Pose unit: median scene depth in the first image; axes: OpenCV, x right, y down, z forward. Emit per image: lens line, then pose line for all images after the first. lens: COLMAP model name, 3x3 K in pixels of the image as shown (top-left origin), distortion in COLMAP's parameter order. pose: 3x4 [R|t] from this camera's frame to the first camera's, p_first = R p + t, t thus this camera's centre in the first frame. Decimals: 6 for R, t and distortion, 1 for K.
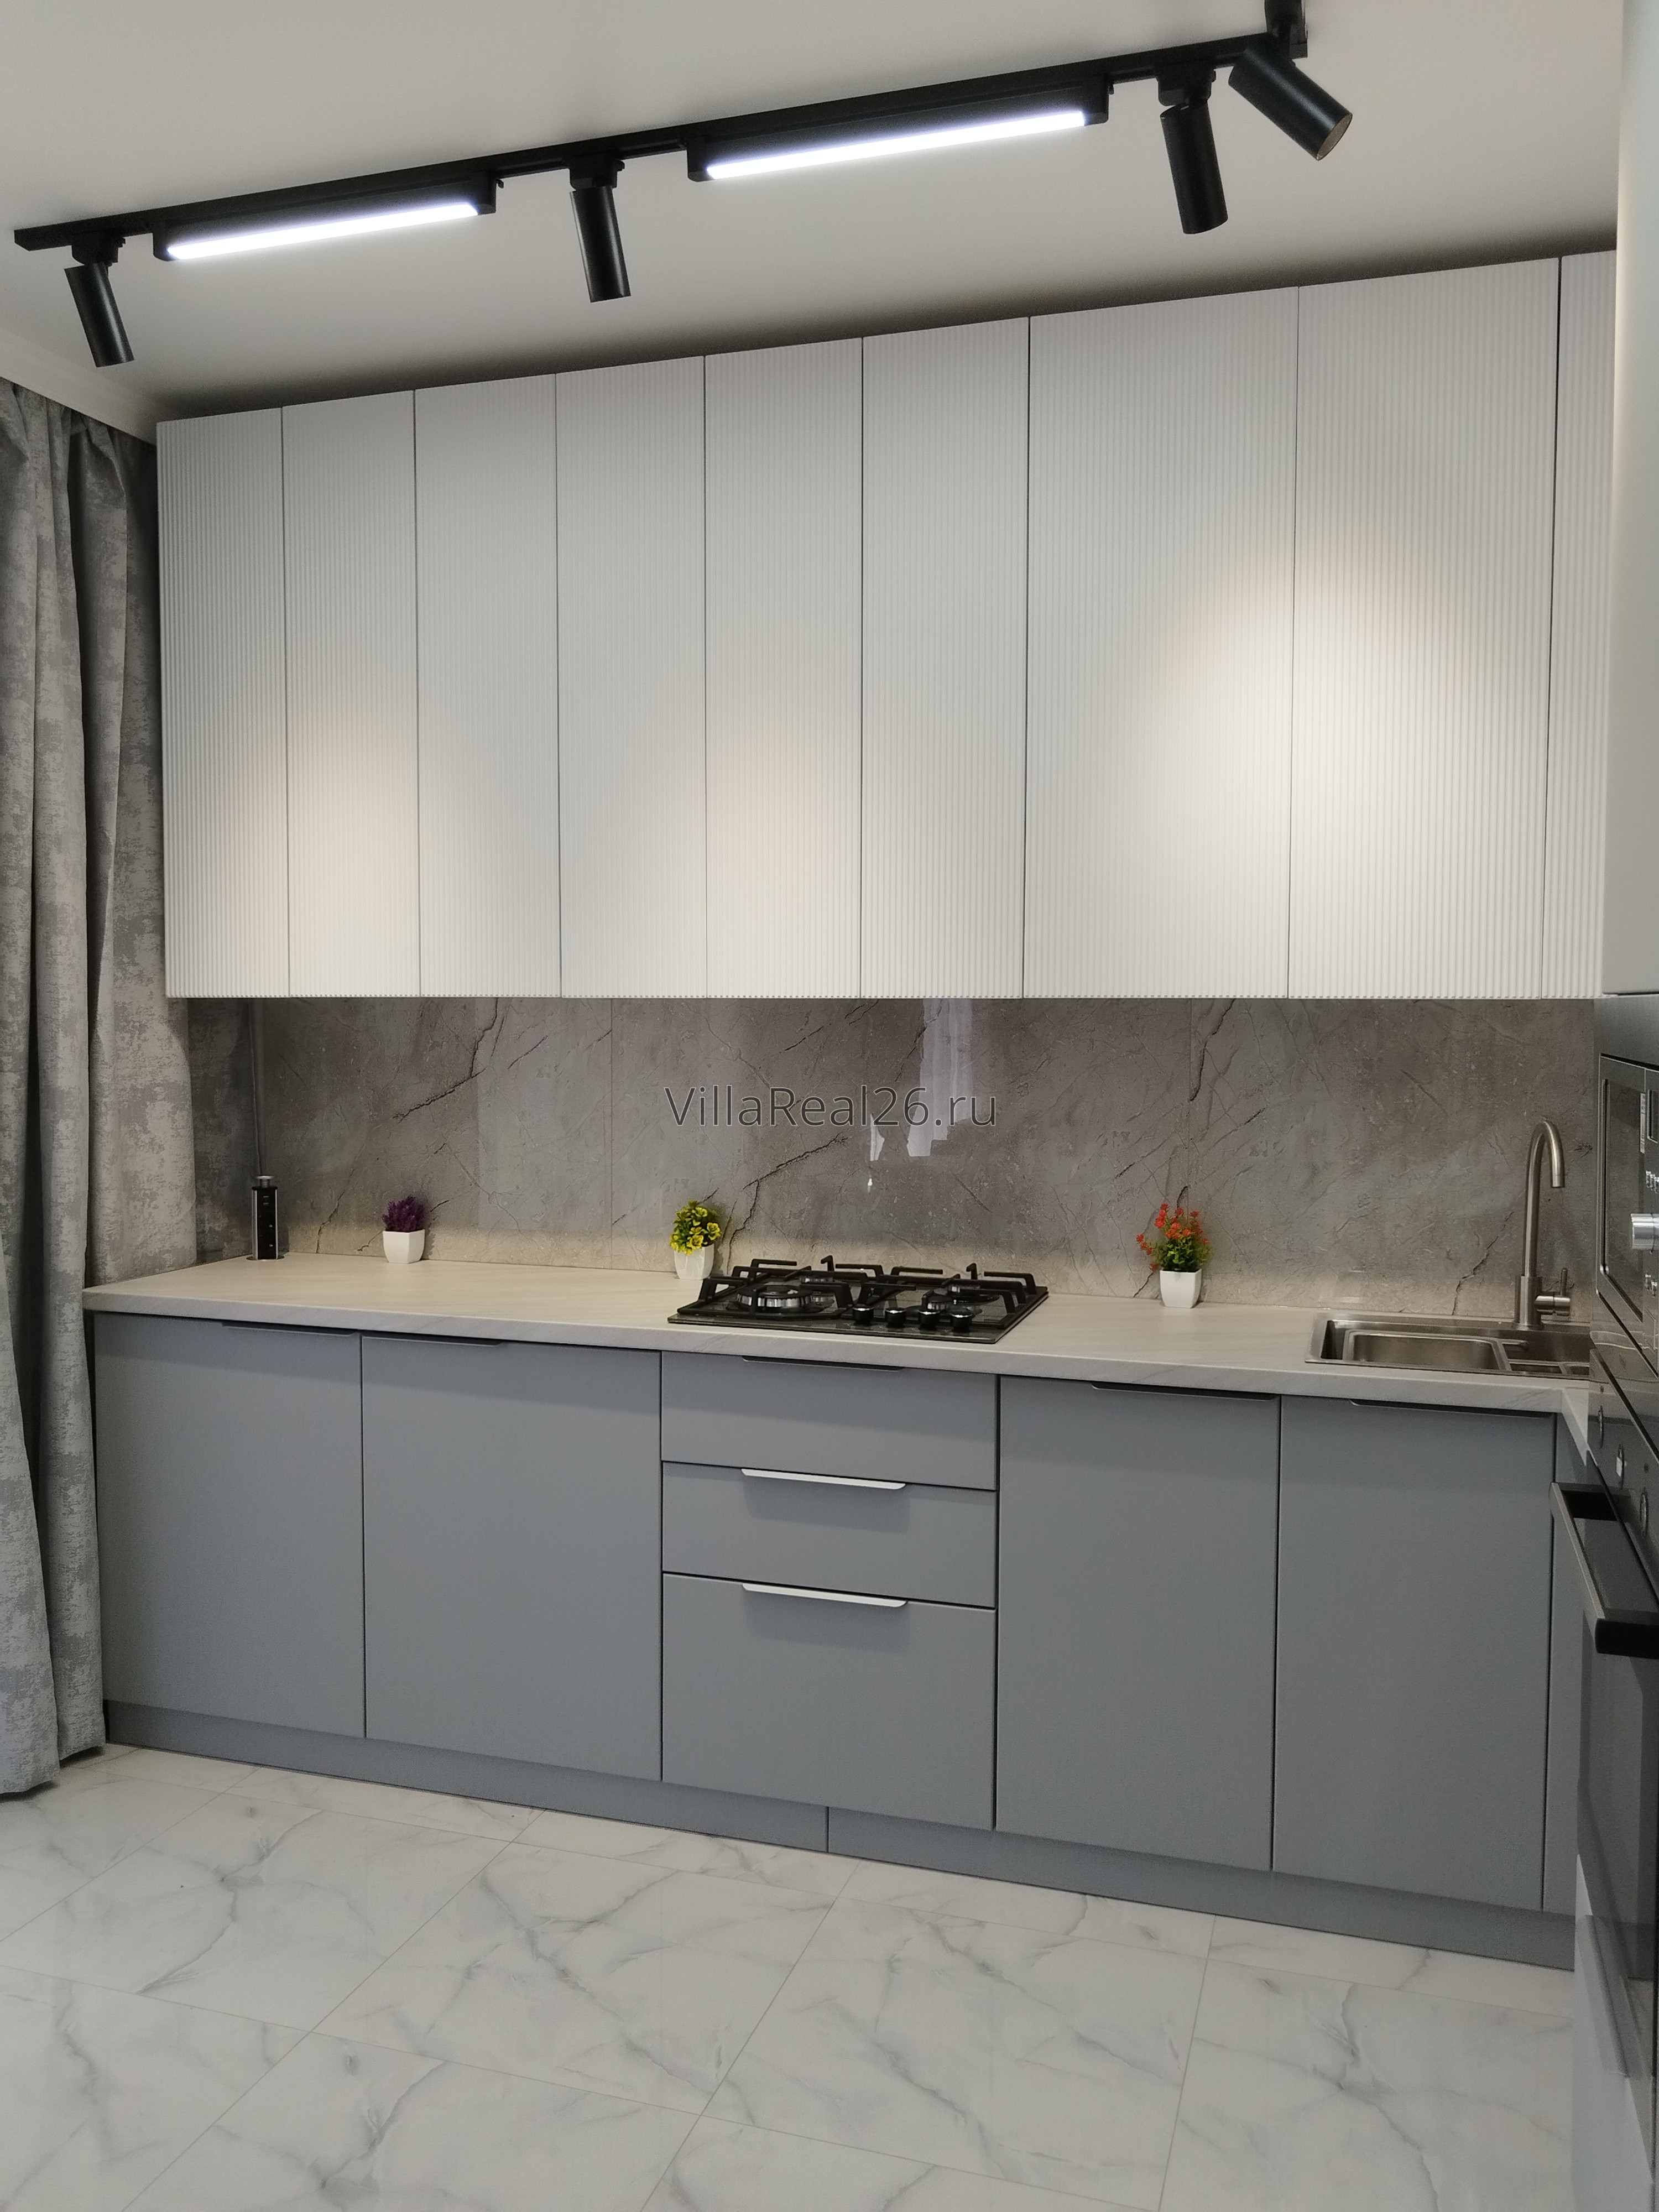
lens RADIAL K [[1730.5, 0, 823.4], [0, 1730.5, 1102.3], [0, 0, 1]] dist [0.000086, -0.022645]
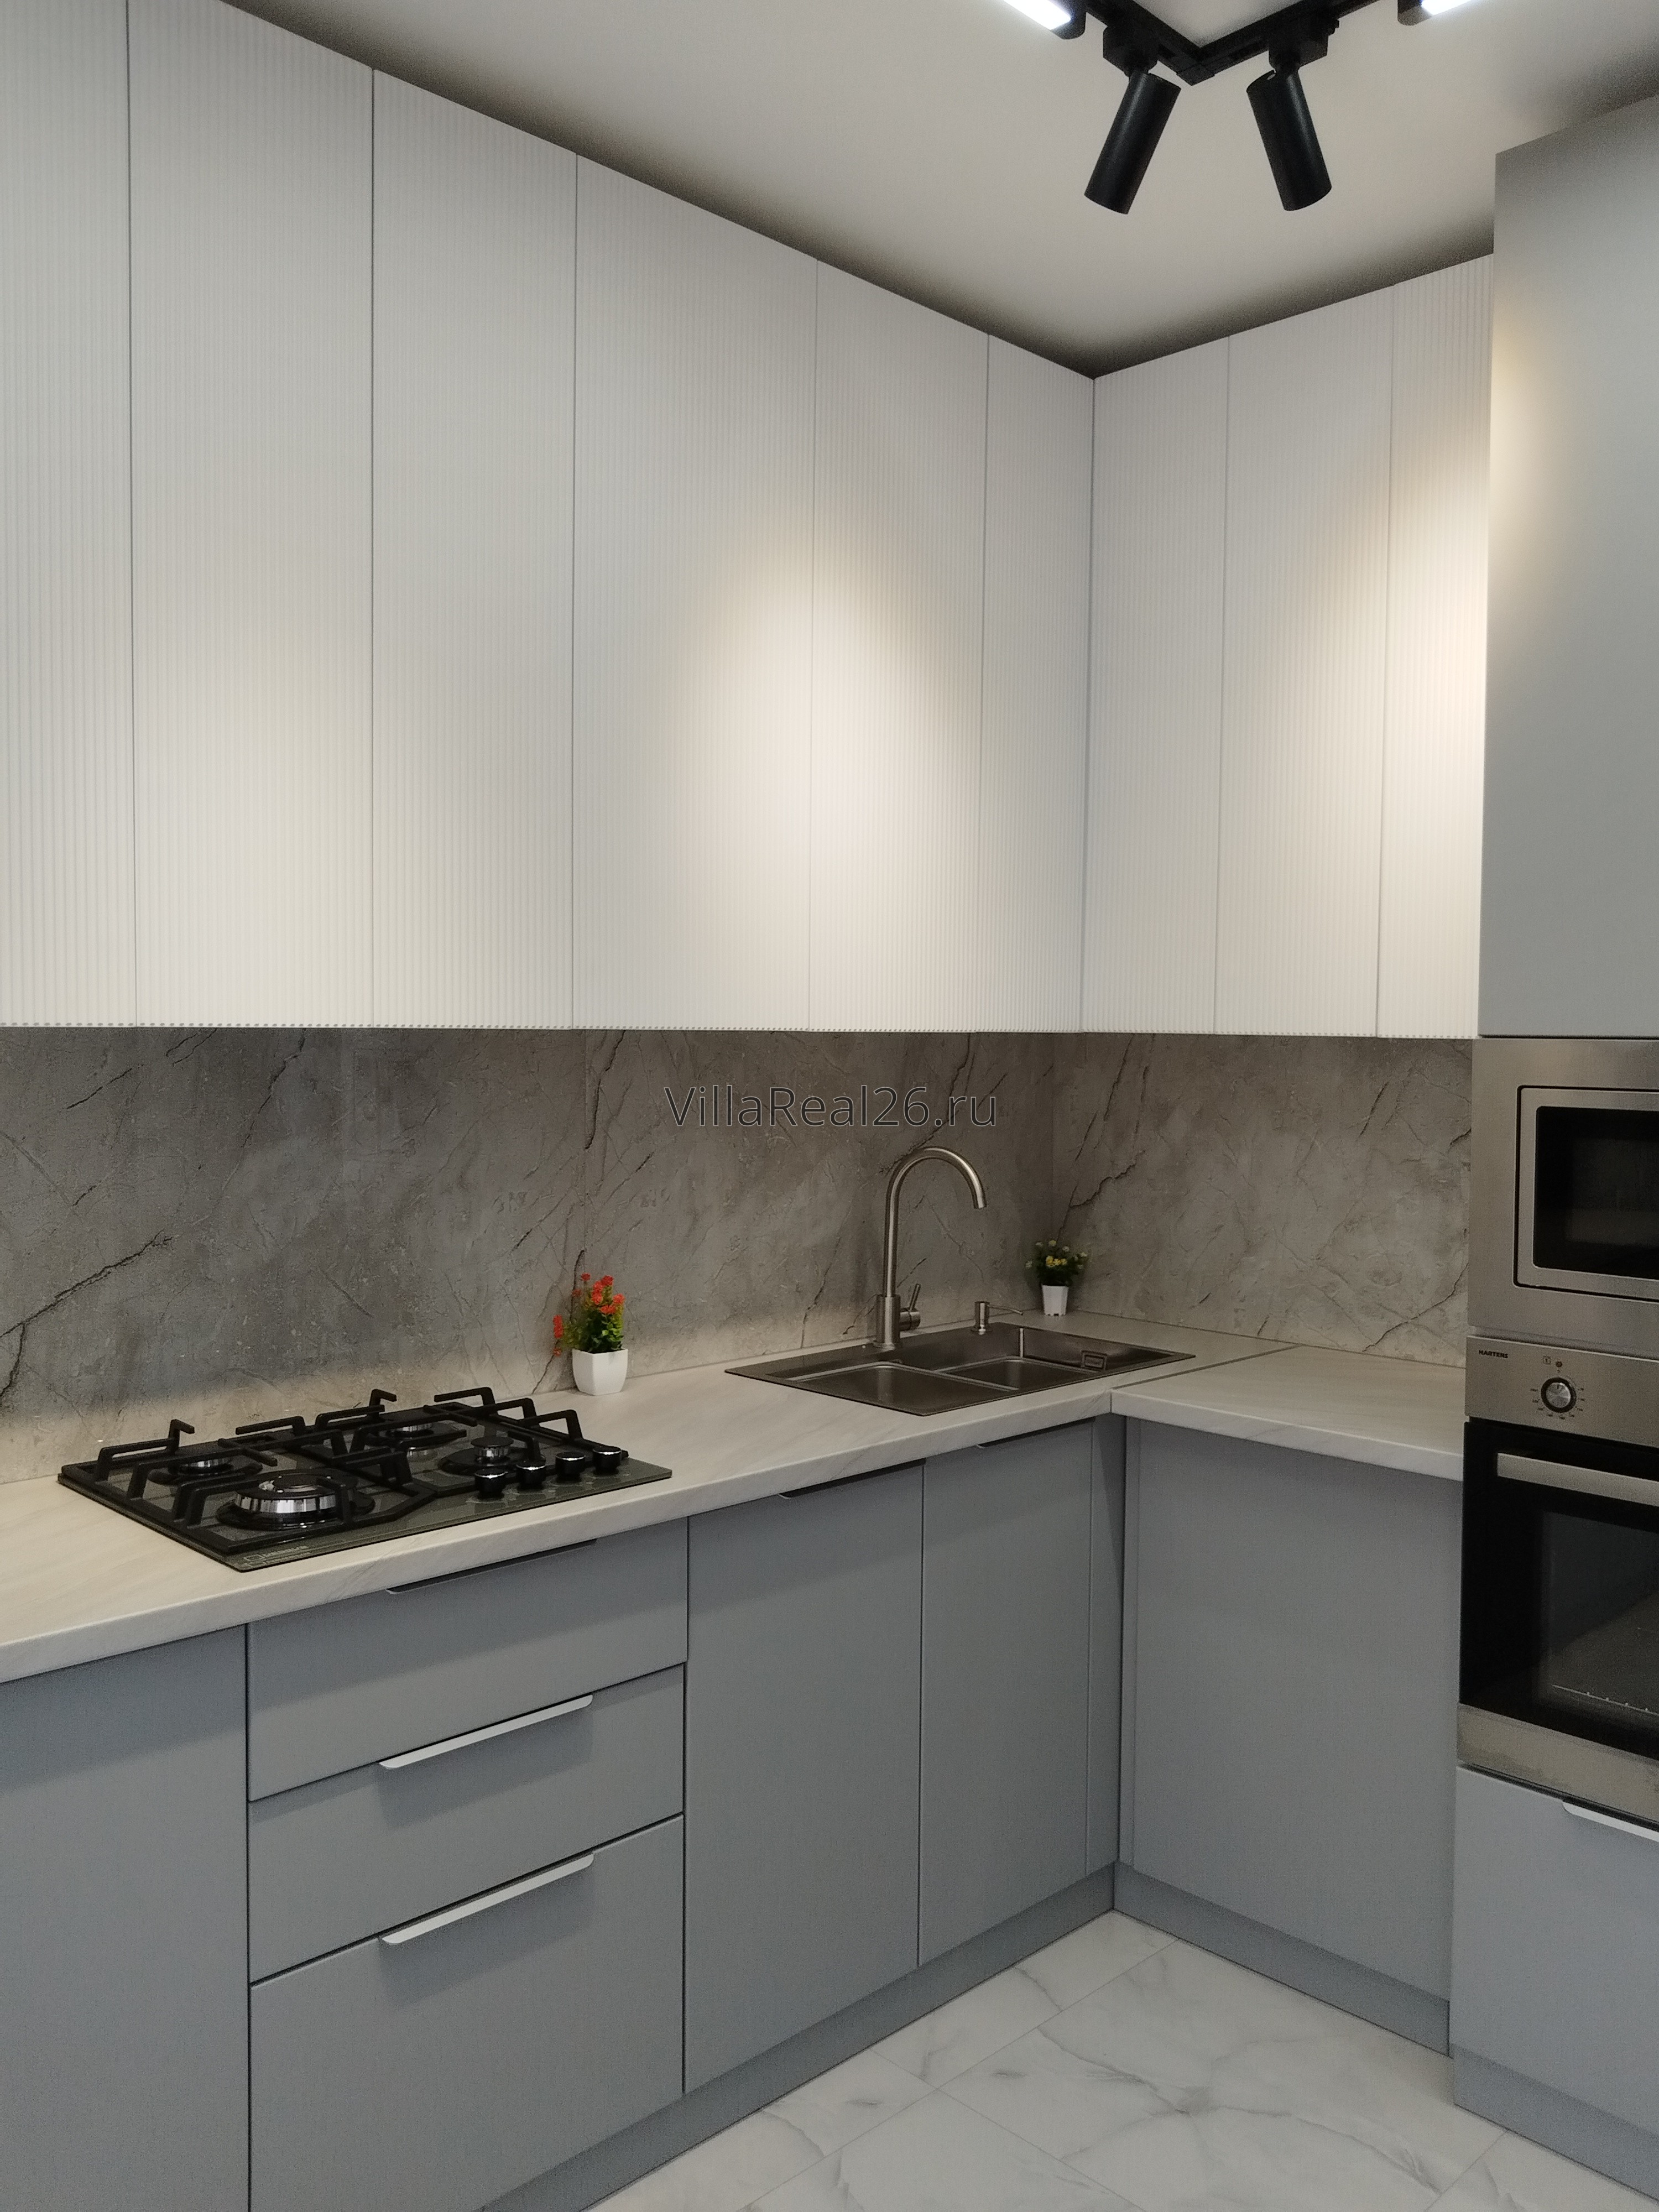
lens RADIAL K [[1730.5, 0, 826.6], [0, 1730.5, 1104.7], [0, 0, 1]] dist [0.000086, -0.022645]
pose [[0.475558, -0.040043, 0.878773, -0.482822], [0.047196, 0.998686, 0.019967, -0.034477], [-0.878418, 0.031980, 0.476823, 0.498831]]
